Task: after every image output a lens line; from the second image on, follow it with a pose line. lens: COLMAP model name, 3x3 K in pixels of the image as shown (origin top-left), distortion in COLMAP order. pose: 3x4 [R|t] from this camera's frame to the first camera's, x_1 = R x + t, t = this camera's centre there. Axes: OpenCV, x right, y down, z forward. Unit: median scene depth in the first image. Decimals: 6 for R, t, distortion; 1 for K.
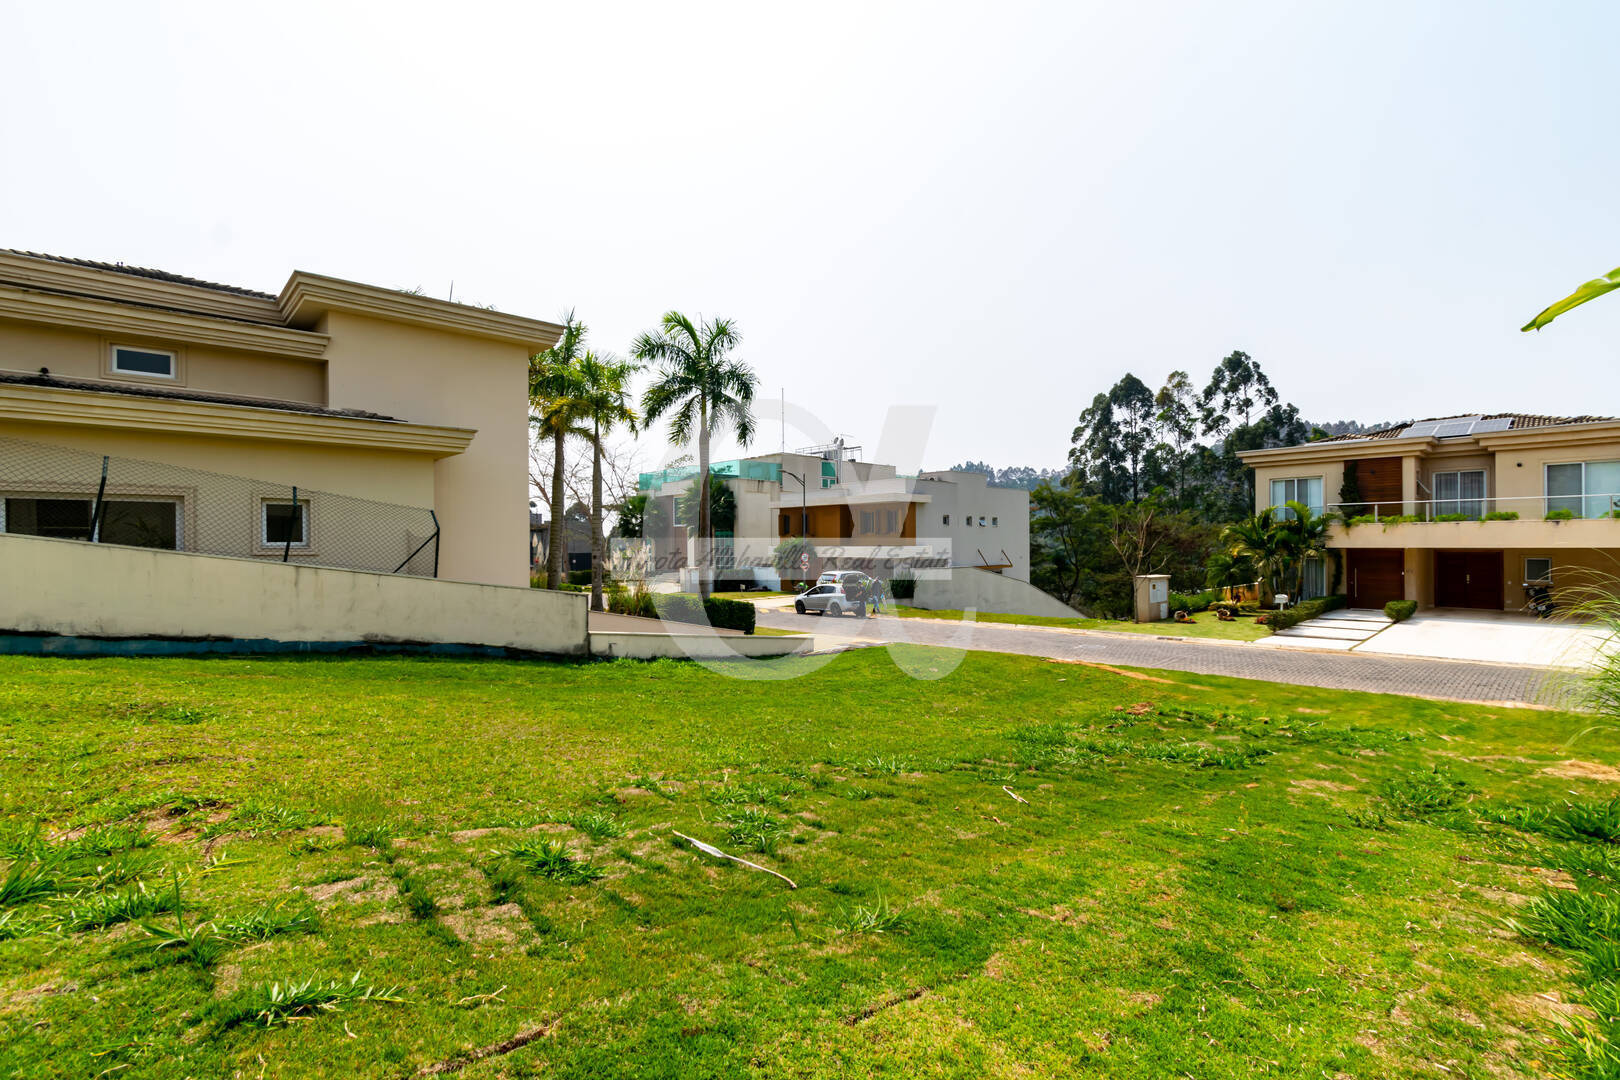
lens RADIAL K [[728.7, 0, 819.2], [0, 728.7, 545.0], [0, 0, 1]] dist [0.004722, -0.000071]
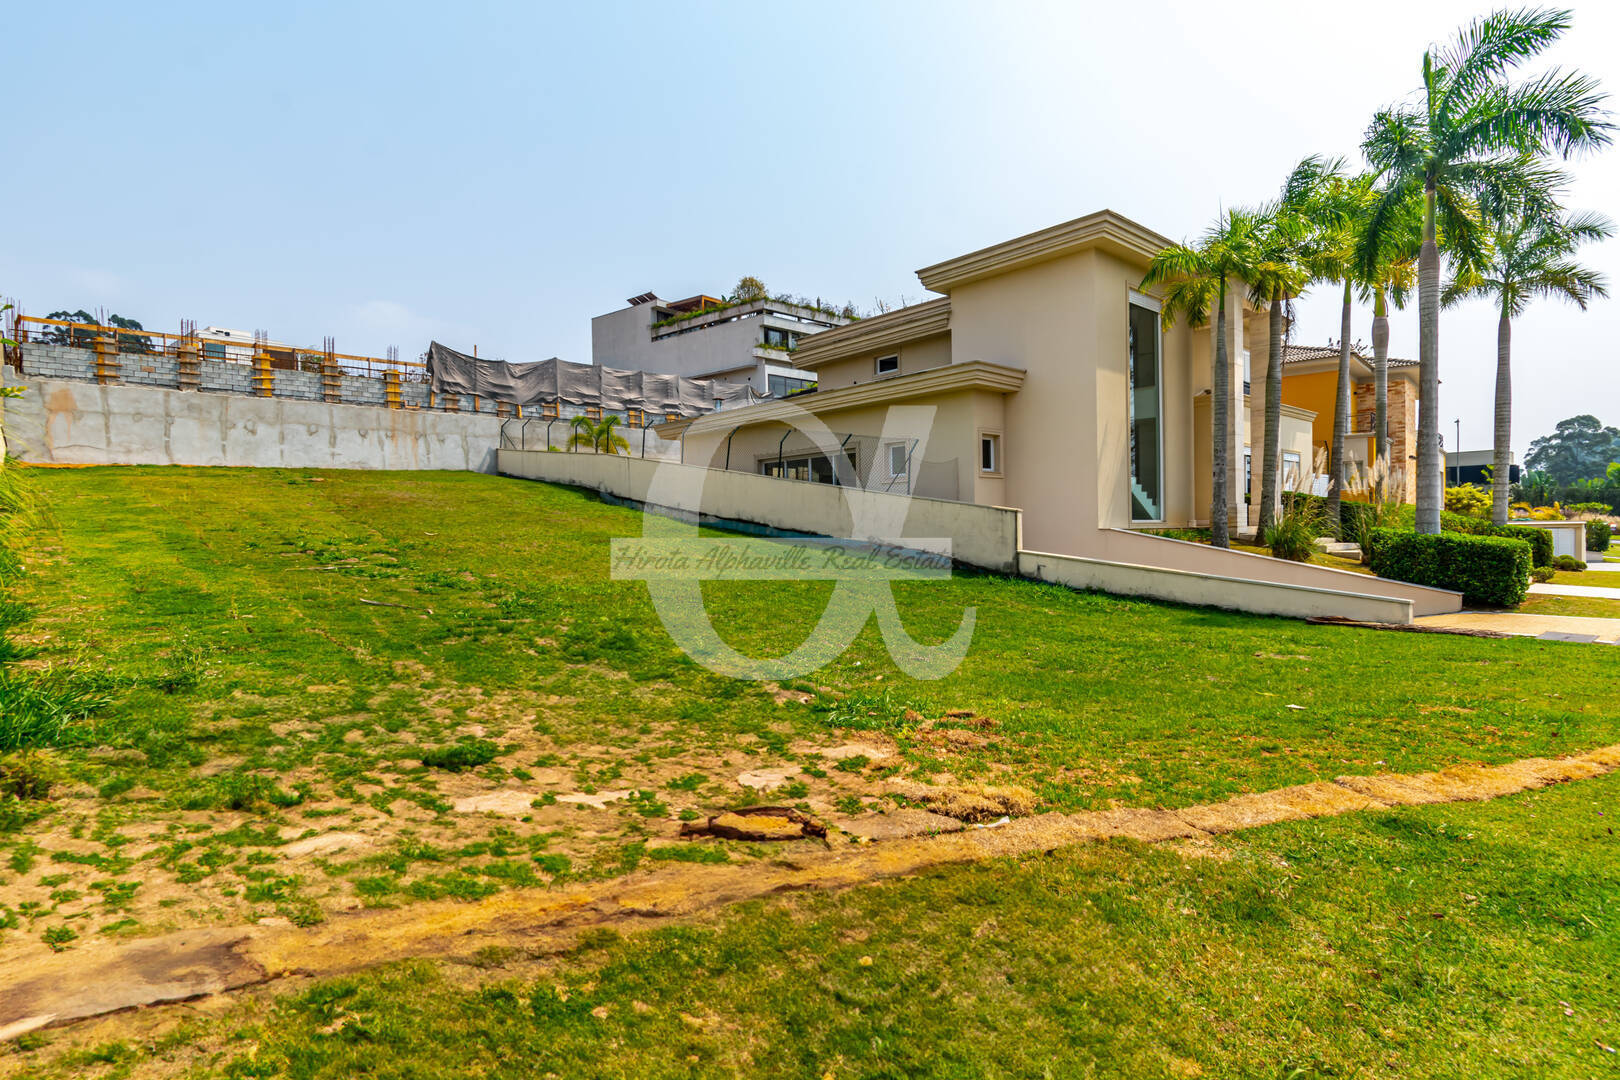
lens RADIAL K [[849.2, 0, 821.7], [0, 849.2, 548.7], [0, 0, 1]] dist [0.002730, 0.000724]
pose [[-0.014104, 0.021605, -0.999667, 0.455634], [0.017337, 0.999622, 0.021359, 0.052176], [0.999750, -0.017030, -0.014473, 0.445498]]
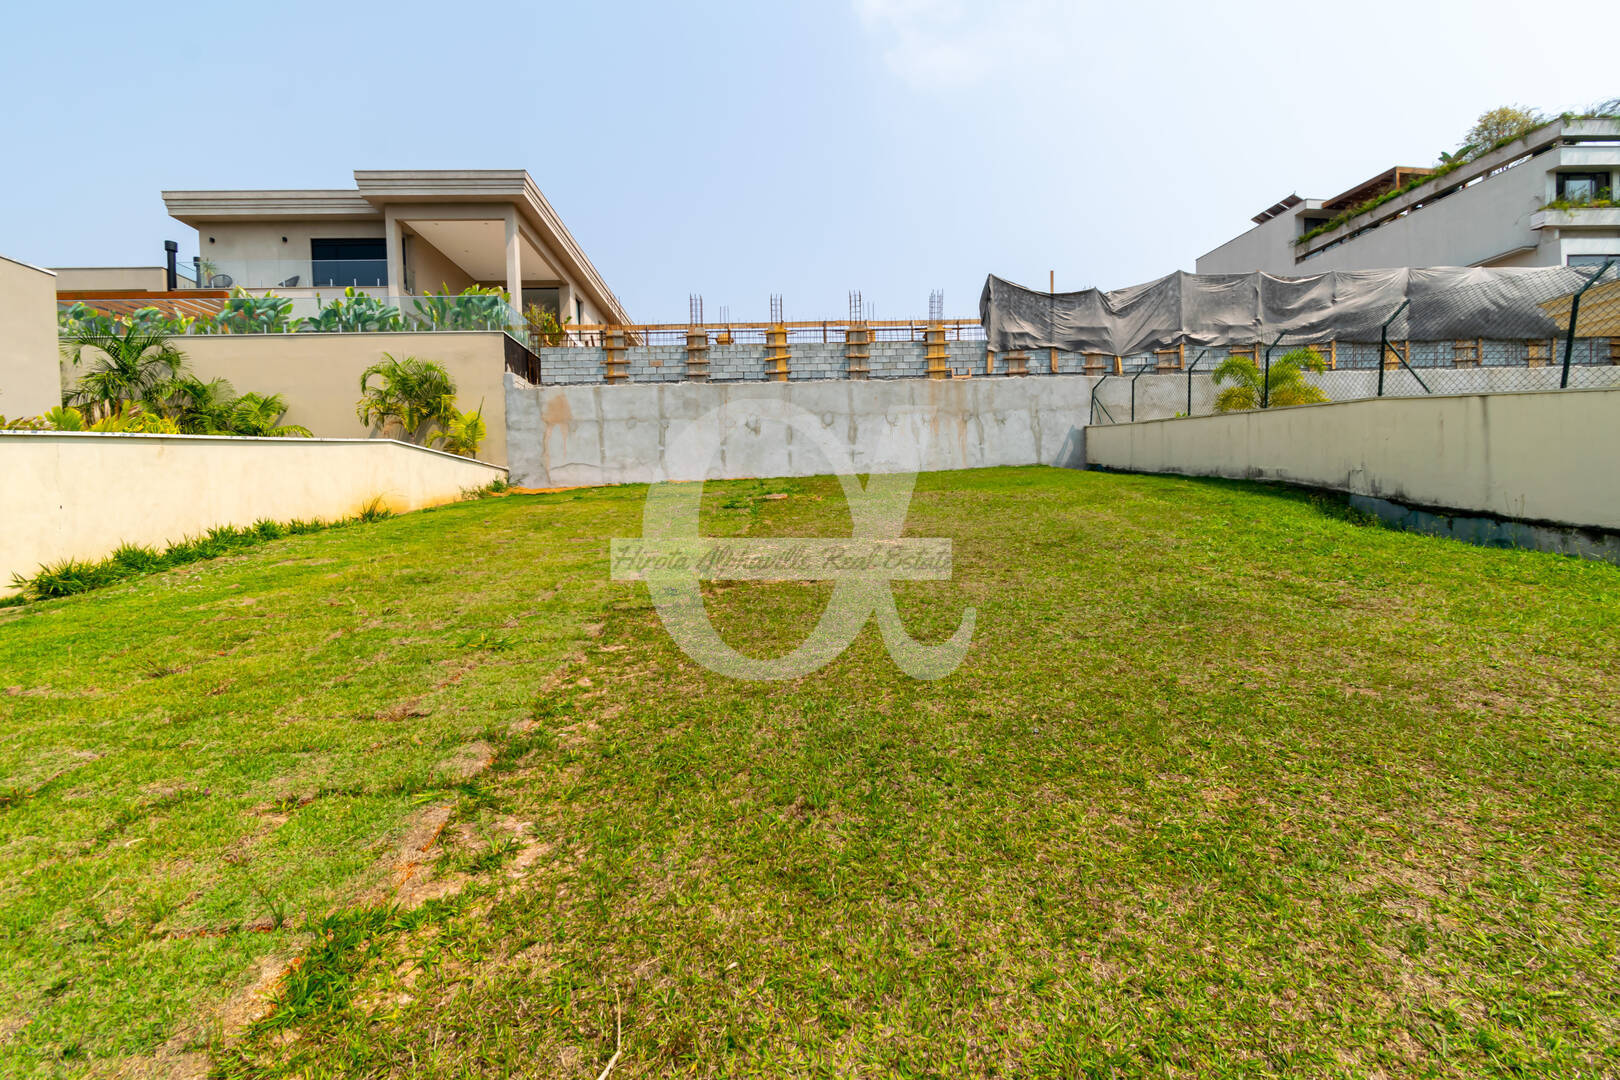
lens RADIAL K [[717.5, 0, 819.3], [0, 717.5, 550.3], [0, 0, 1]] dist [0.004051, -0.000767]
pose [[-0.651149, 0.045300, -0.757597, -0.171622], [0.032887, 0.998964, 0.031467, 0.004850], [0.758237, -0.004425, -0.651964, 0.177246]]
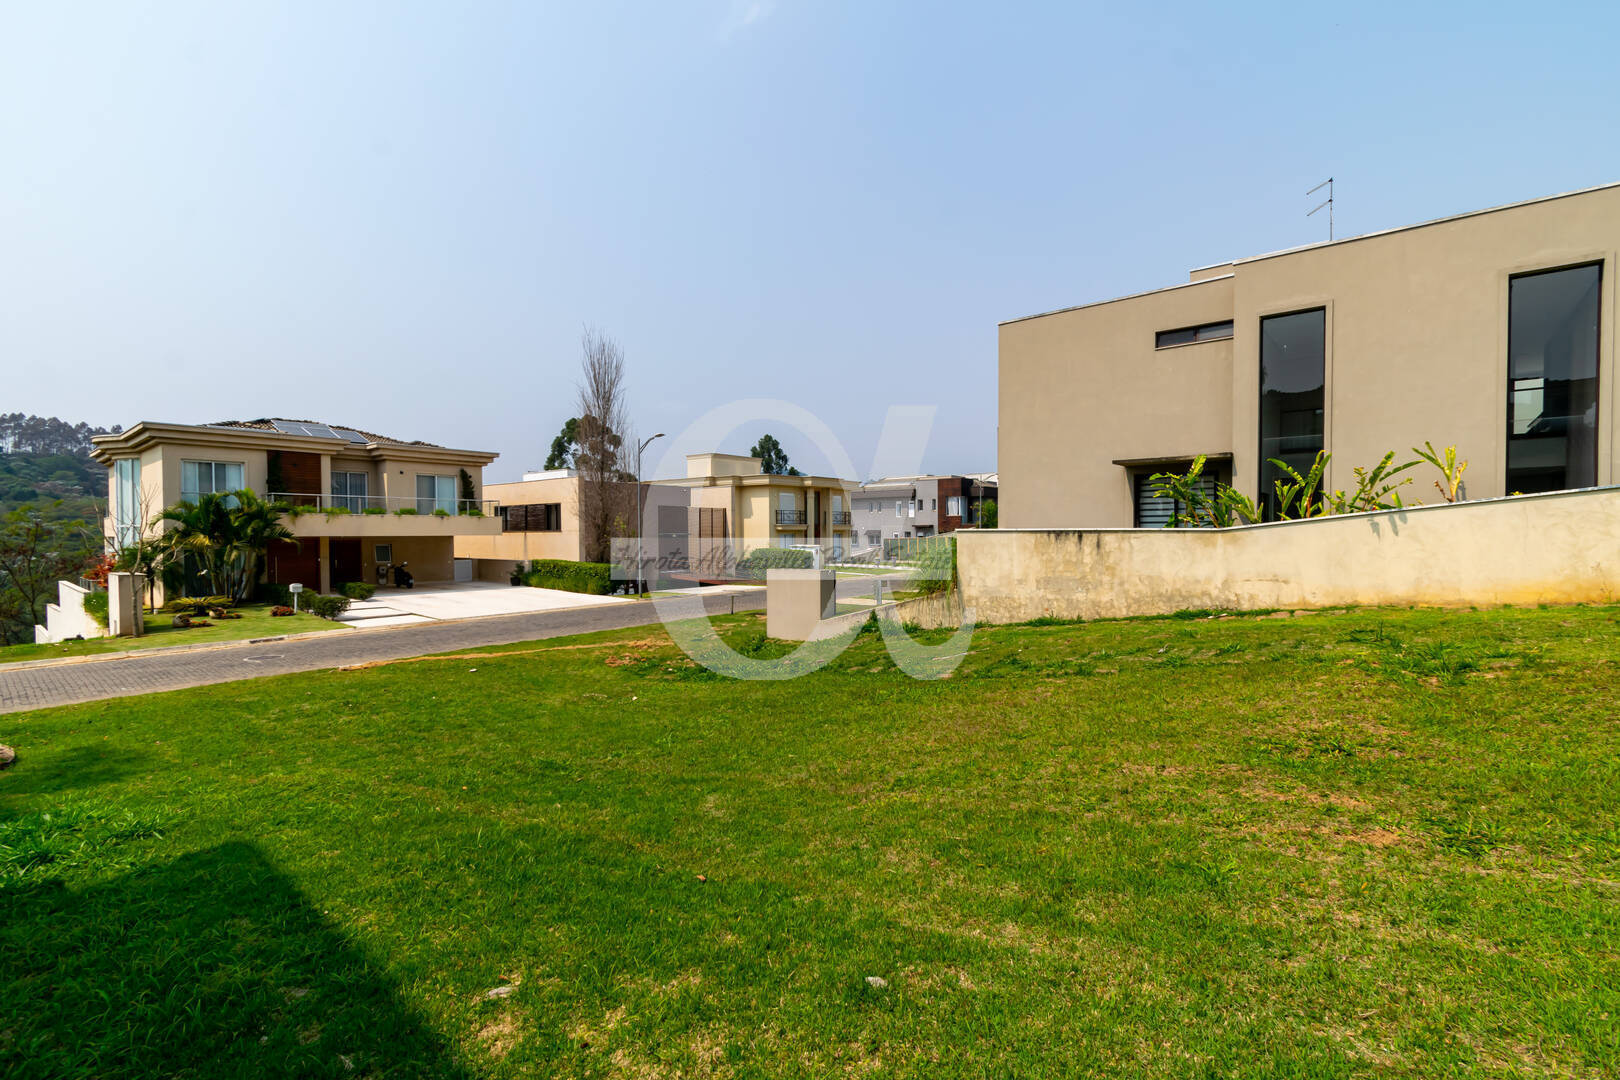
lens RADIAL K [[717.5, 0, 819.3], [0, 717.5, 550.3], [0, 0, 1]] dist [0.004051, -0.000767]
pose [[-0.115830, -0.017301, 0.993118, -0.374345], [0.004516, 0.999829, 0.017945, 0.008360], [-0.993259, 0.006563, -0.115732, 0.386568]]
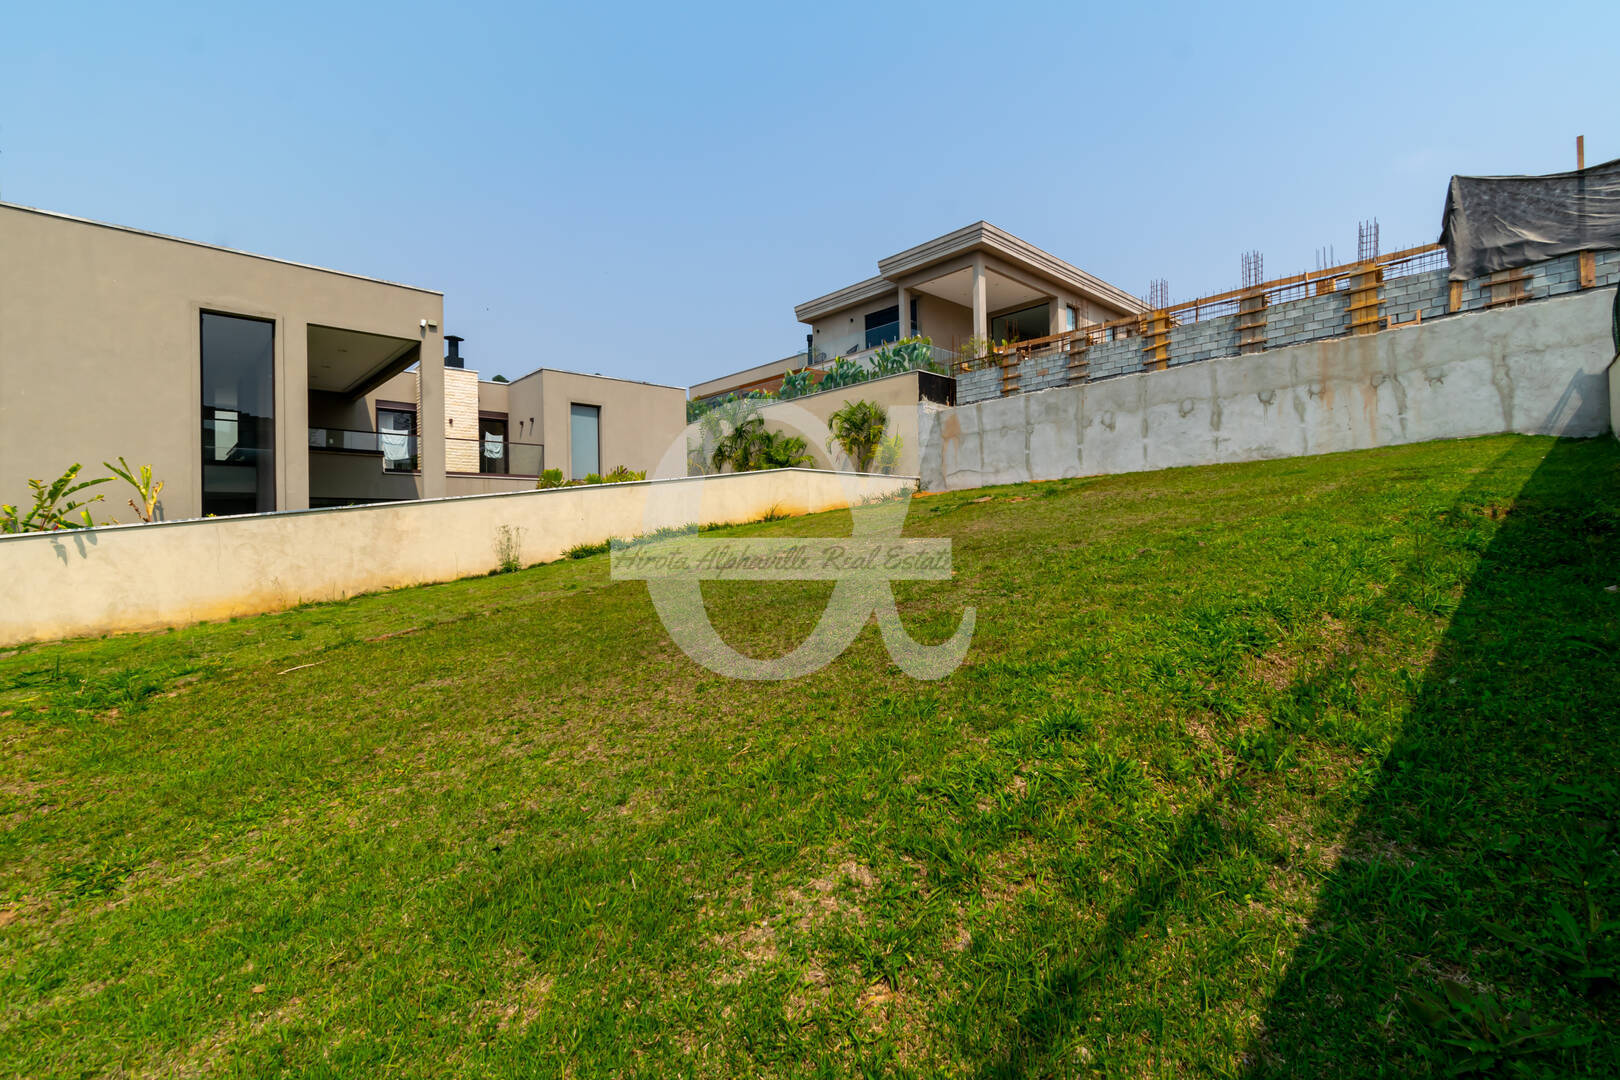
lens RADIAL K [[725.6, 0, 819.4], [0, 725.6, 531.6], [0, 0, 1]] dist [0.004713, -0.000009]
pose [[-0.999616, 0.027288, 0.004847, -0.381778], [0.027242, 0.999585, -0.009322, 0.008965], [-0.005099, -0.009187, -0.999945, 0.380895]]
